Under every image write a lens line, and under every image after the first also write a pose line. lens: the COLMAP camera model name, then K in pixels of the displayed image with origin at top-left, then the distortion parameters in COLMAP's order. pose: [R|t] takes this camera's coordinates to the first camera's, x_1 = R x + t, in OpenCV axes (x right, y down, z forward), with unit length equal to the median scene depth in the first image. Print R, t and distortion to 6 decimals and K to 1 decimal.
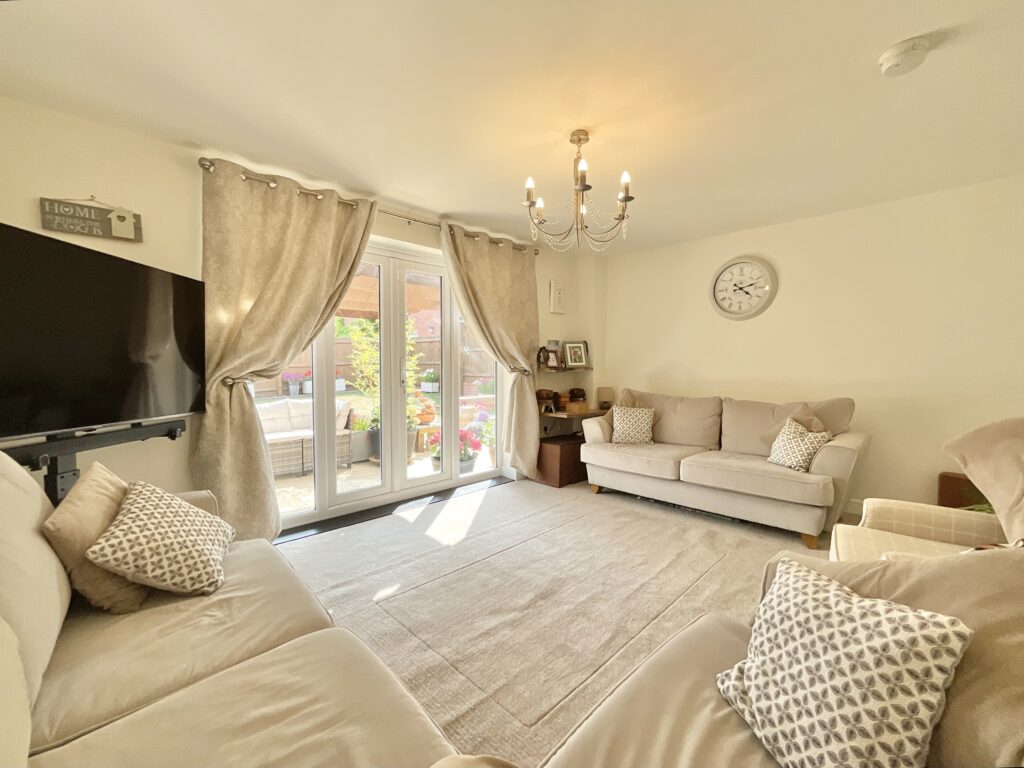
lens RADIAL K [[418.2, 0, 512.0], [0, 418.2, 384.0], [0, 0, 1]] dist [-0.000002, 0.000000]
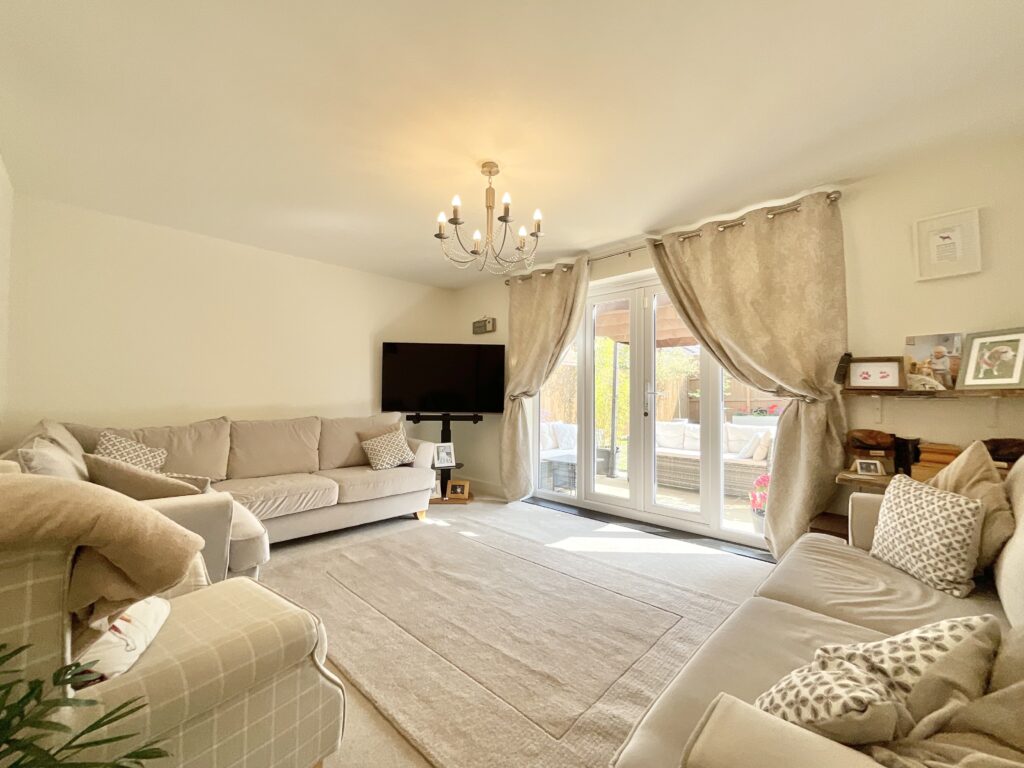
lens RADIAL K [[402.8, 0, 512.0], [0, 402.8, 384.0], [0, 0, 1]] dist [-0.000563, -0.000086]
pose [[0.054883, -0.026539, -0.998140, 0.841518], [-0.050354, 0.998301, -0.029312, -0.011775], [0.997222, 0.051869, 0.053453, 0.737007]]
